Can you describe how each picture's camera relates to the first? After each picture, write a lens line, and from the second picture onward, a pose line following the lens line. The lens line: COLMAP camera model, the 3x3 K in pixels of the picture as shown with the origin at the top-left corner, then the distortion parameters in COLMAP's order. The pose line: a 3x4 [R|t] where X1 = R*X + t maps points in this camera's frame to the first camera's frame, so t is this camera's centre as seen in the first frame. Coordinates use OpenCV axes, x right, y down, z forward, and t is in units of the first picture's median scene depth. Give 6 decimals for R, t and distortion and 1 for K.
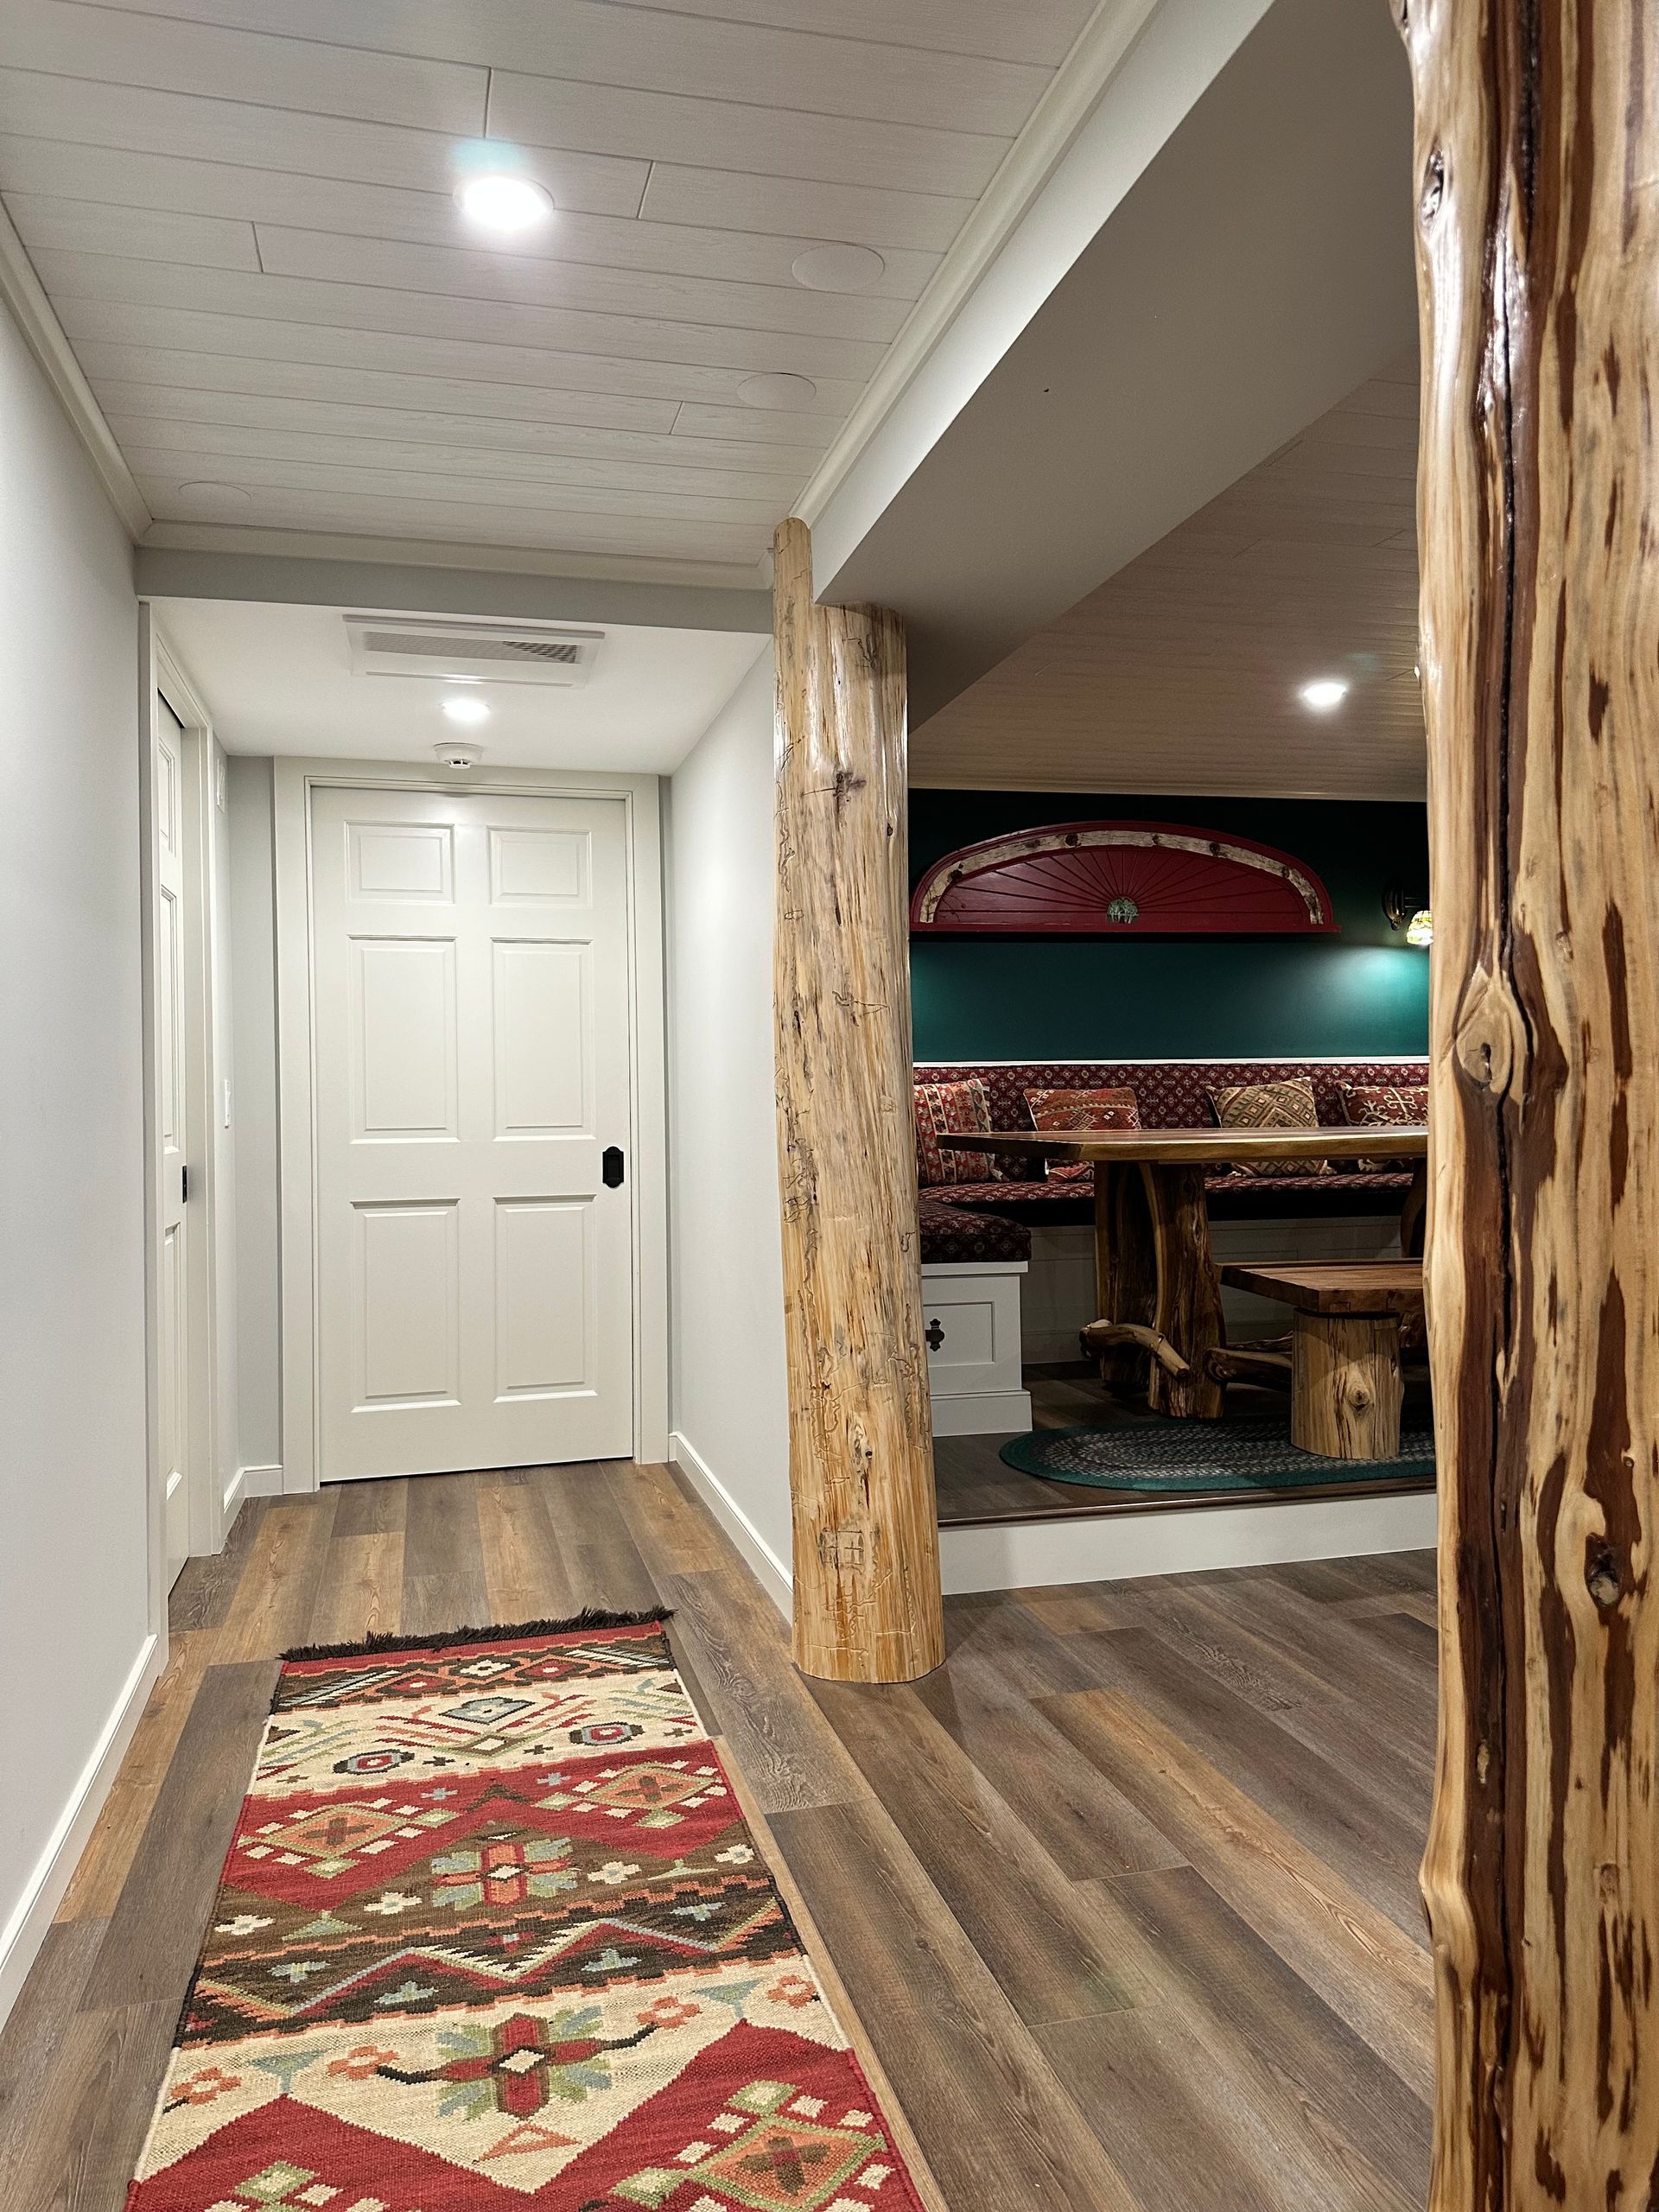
lens RADIAL K [[1626.8, 0, 826.0], [0, 1626.8, 1115.5], [0, 0, 1]] dist [-0.008146, -0.007171]
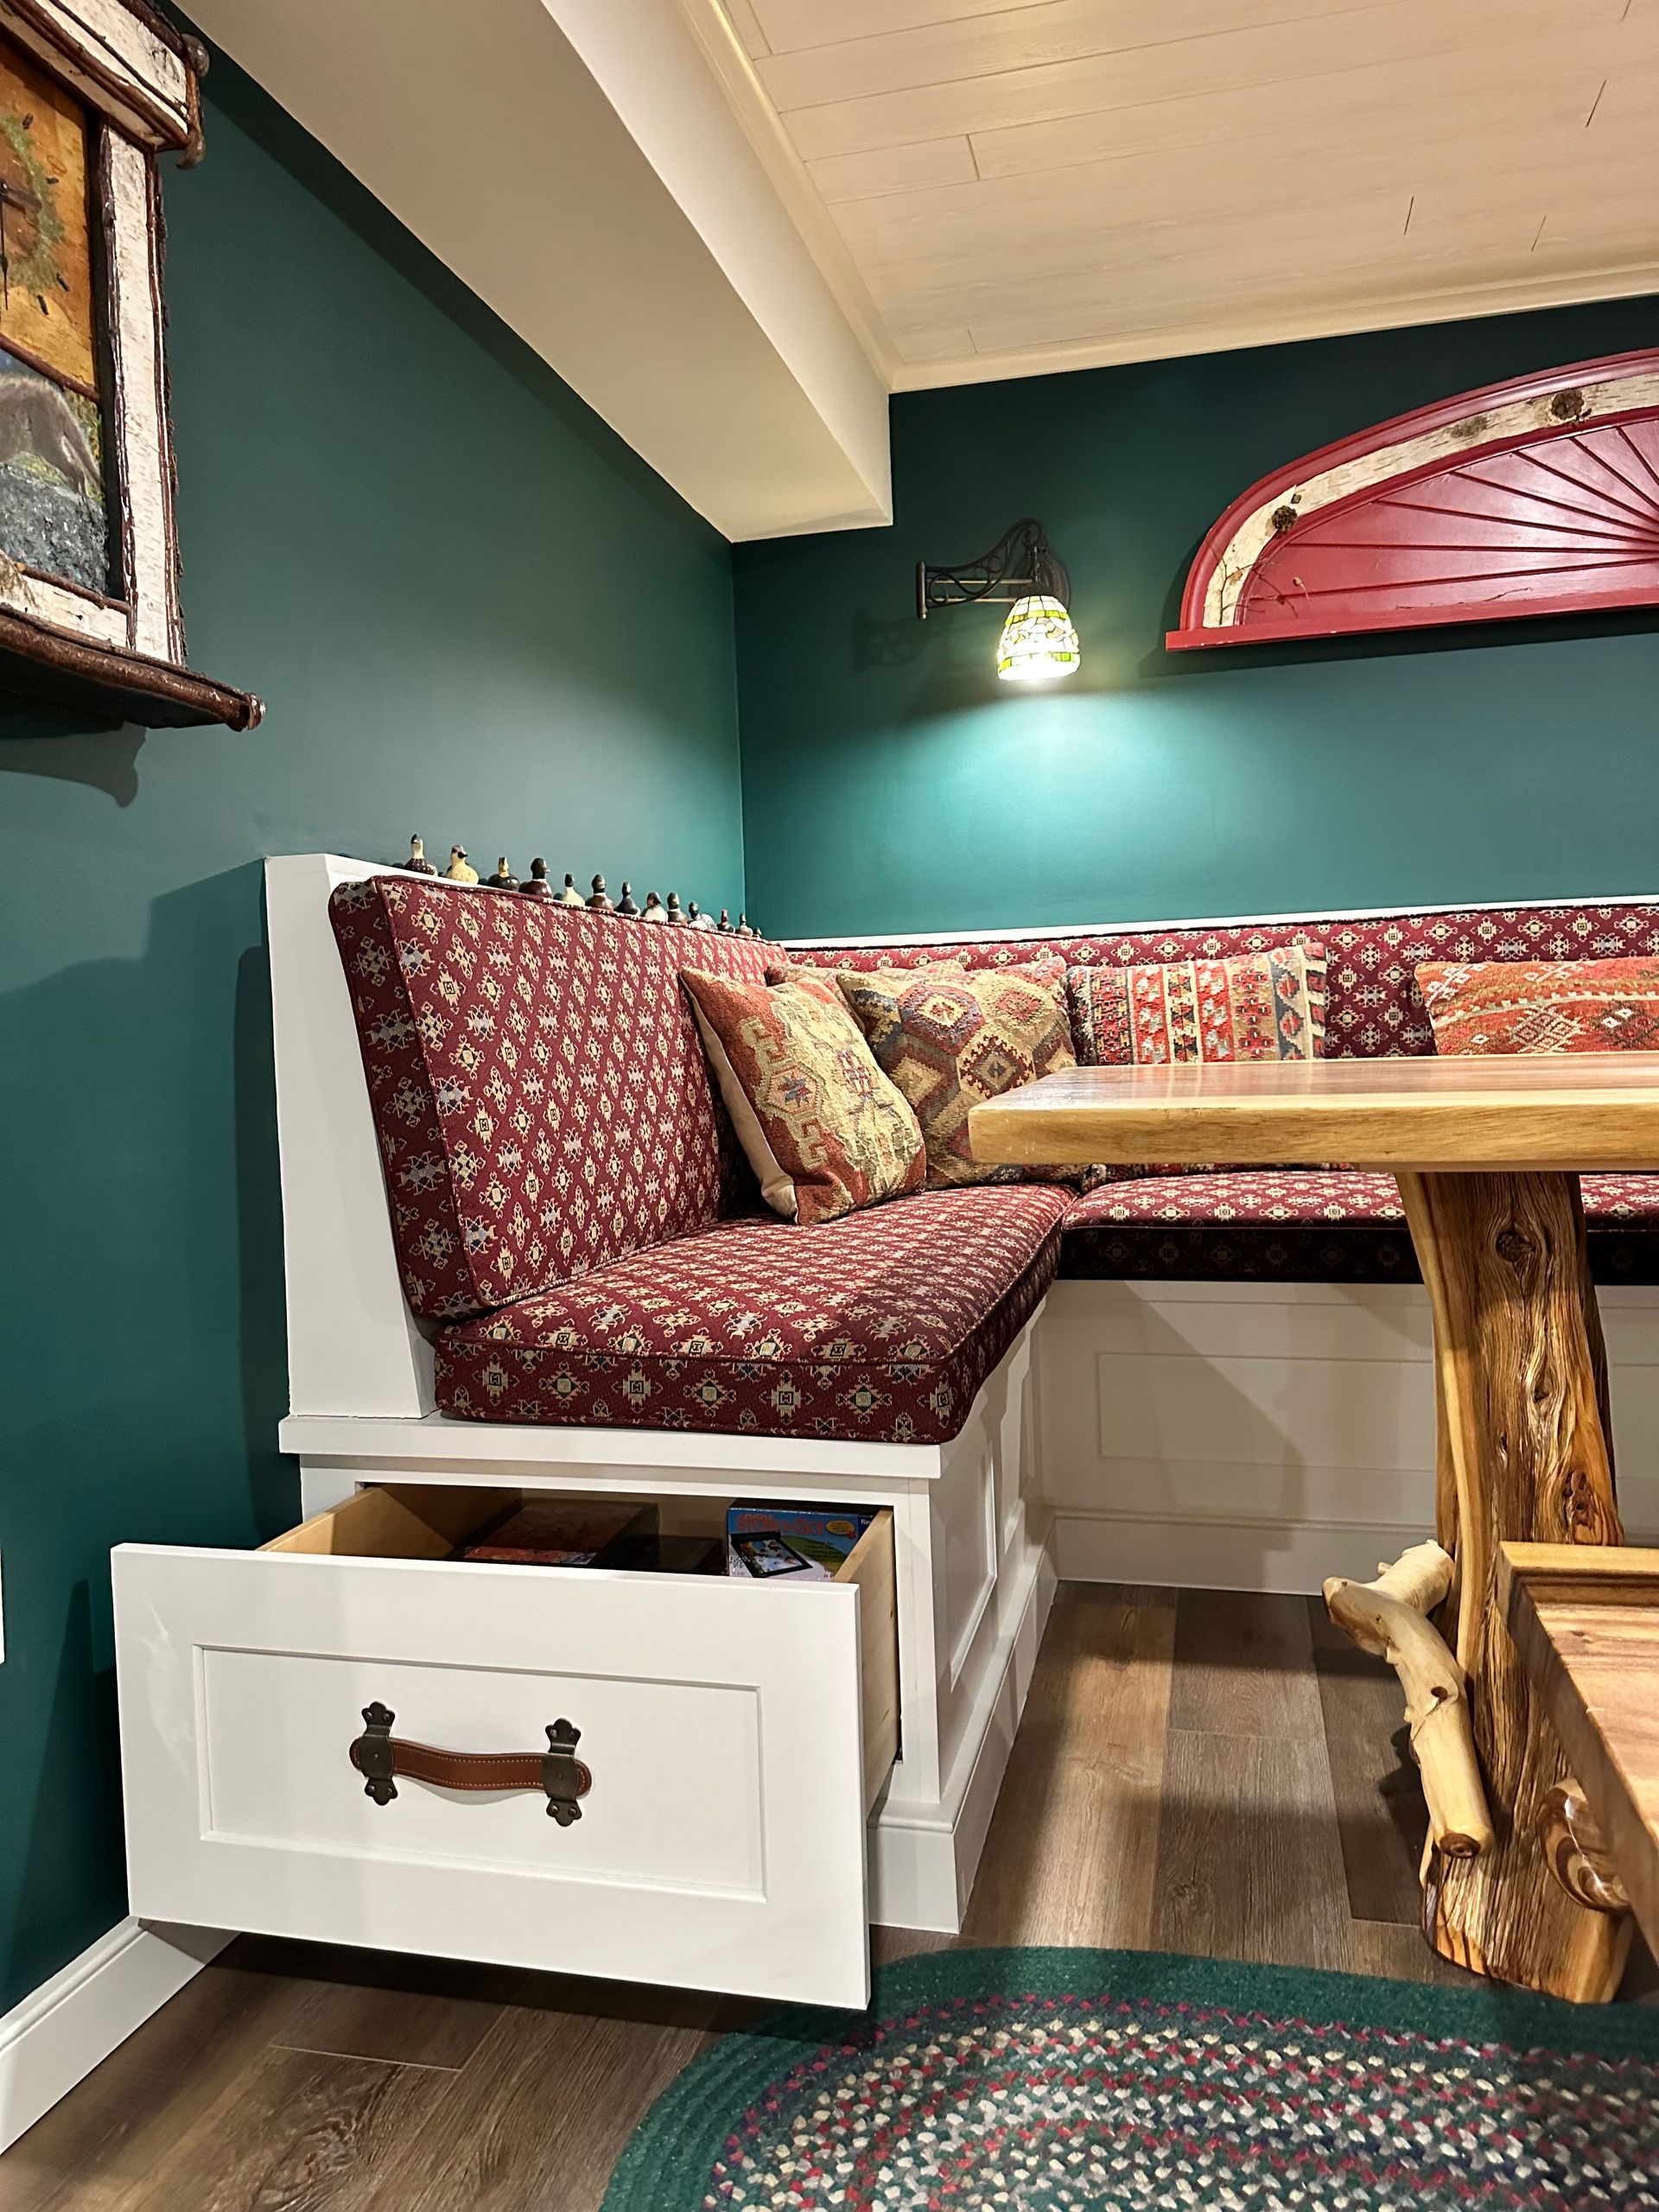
lens RADIAL K [[1626.8, 0, 833.6], [0, 1626.8, 1108.9], [0, 0, 1]] dist [-0.008146, -0.007171]
pose [[0.865532, 0.009543, -0.500762, 0.209616], [0.013513, 0.999010, 0.042394, 0.002627], [0.500671, -0.043460, 0.864546, 0.527084]]
